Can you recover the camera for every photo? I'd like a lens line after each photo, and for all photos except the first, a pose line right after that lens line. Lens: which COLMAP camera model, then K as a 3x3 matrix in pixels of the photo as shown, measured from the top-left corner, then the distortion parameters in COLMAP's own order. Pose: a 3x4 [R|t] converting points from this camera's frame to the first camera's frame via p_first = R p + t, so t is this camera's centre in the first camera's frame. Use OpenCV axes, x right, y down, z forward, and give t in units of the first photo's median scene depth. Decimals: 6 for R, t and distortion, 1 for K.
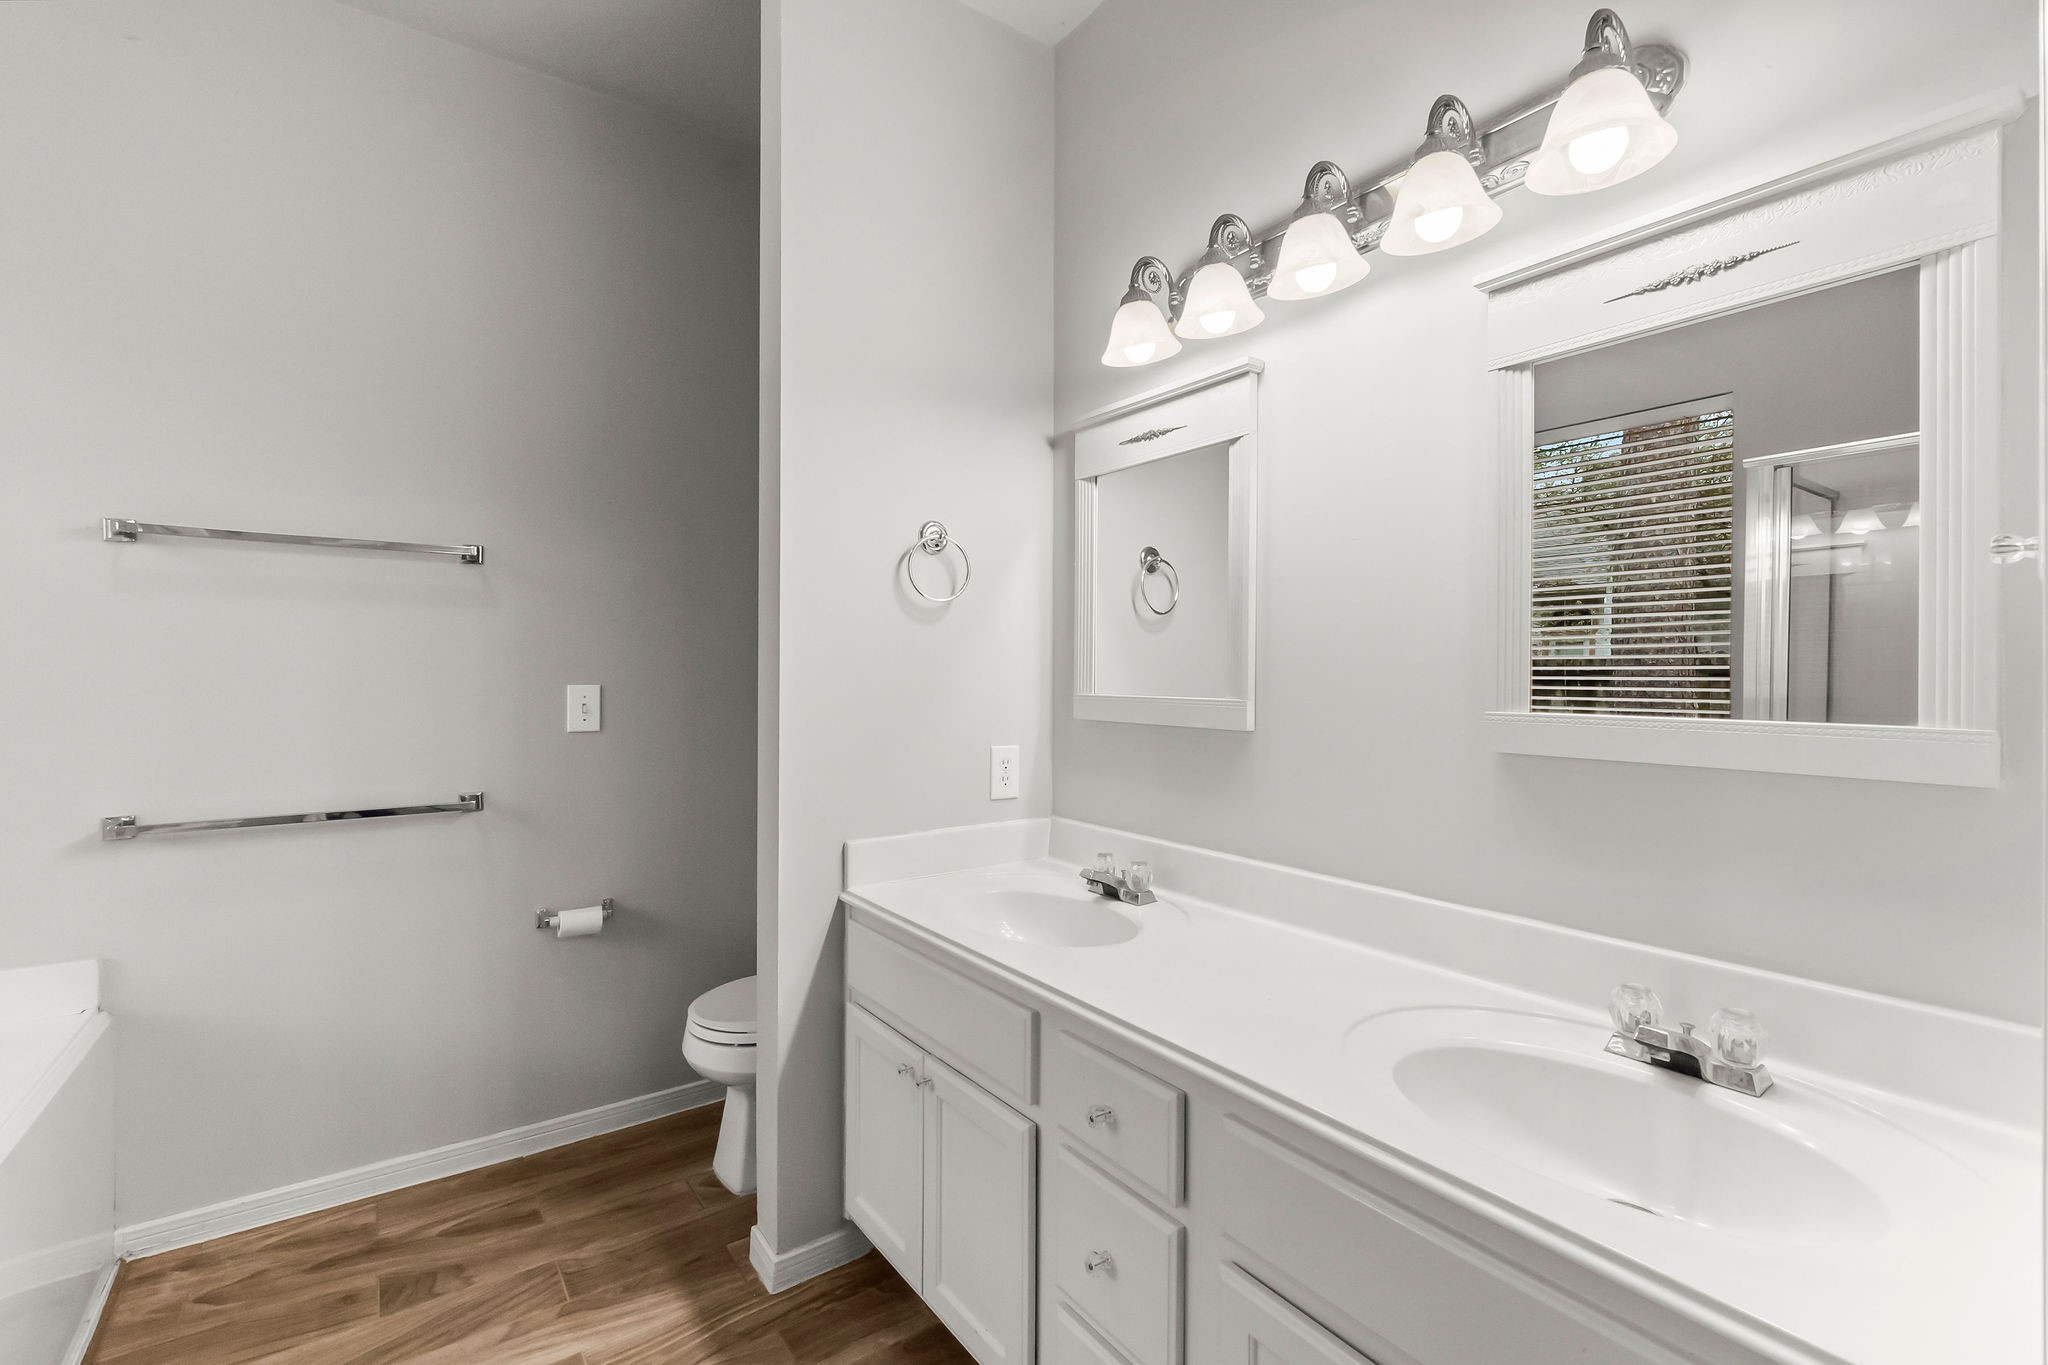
lens RADIAL K [[885.7, 0, 1014.9], [0, 885.7, 662.4], [0, 0, 1]] dist [-0.007530, 0.001503]
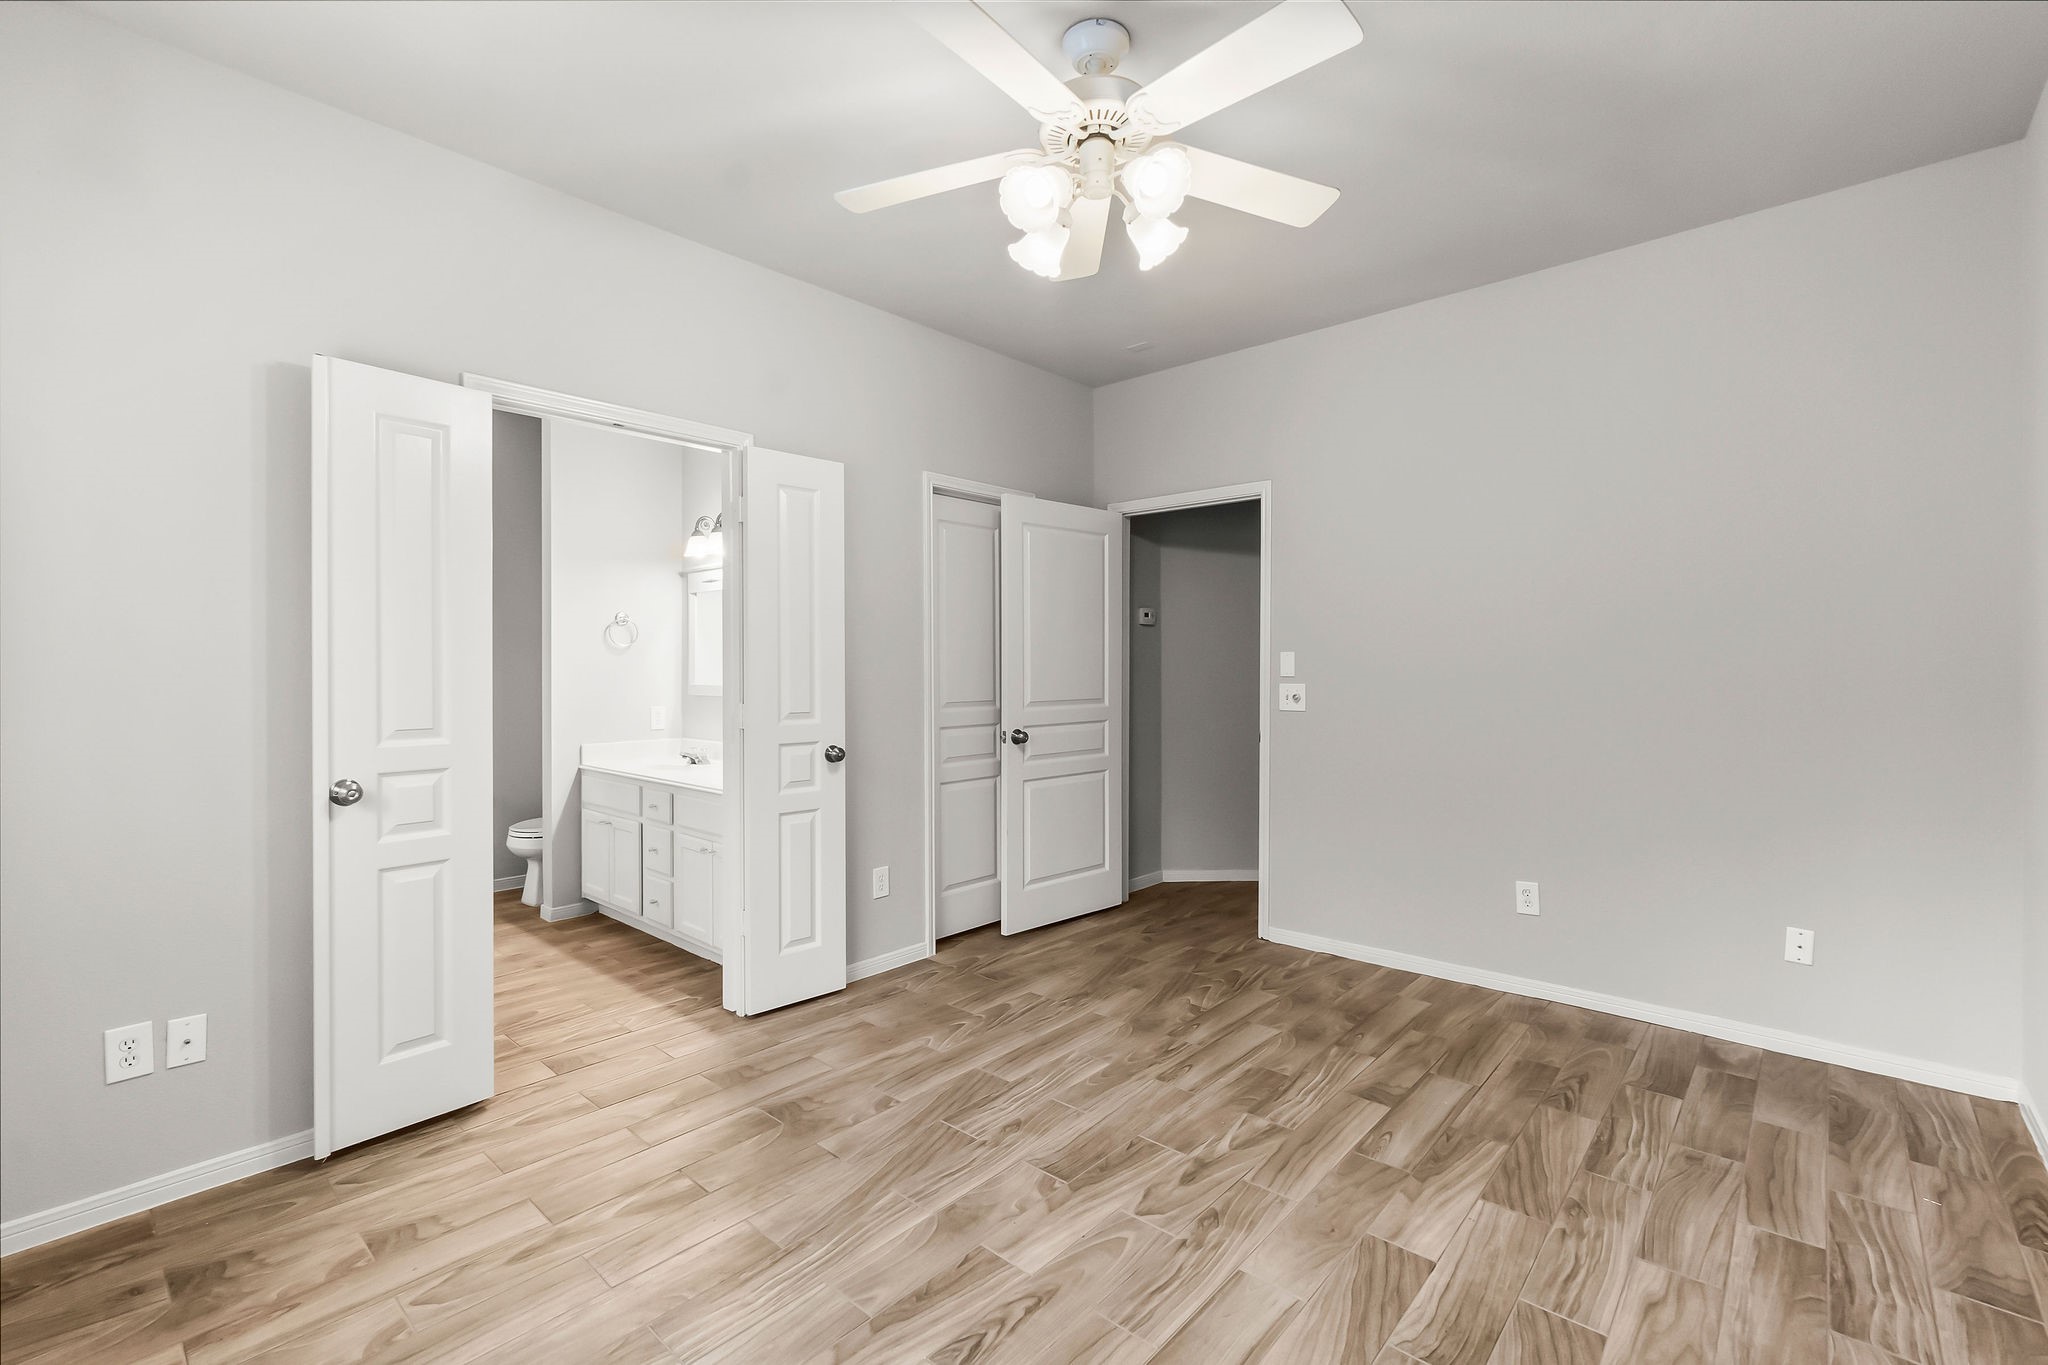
lens RADIAL K [[885.7, 0, 1034.4], [0, 885.7, 676.7], [0, 0, 1]] dist [-0.007530, 0.001503]
pose [[0.978581, -0.004349, 0.205818, 0.519904], [0.004807, 0.999987, -0.001728, 0.025472], [-0.205808, 0.002680, 0.978589, -1.614790]]
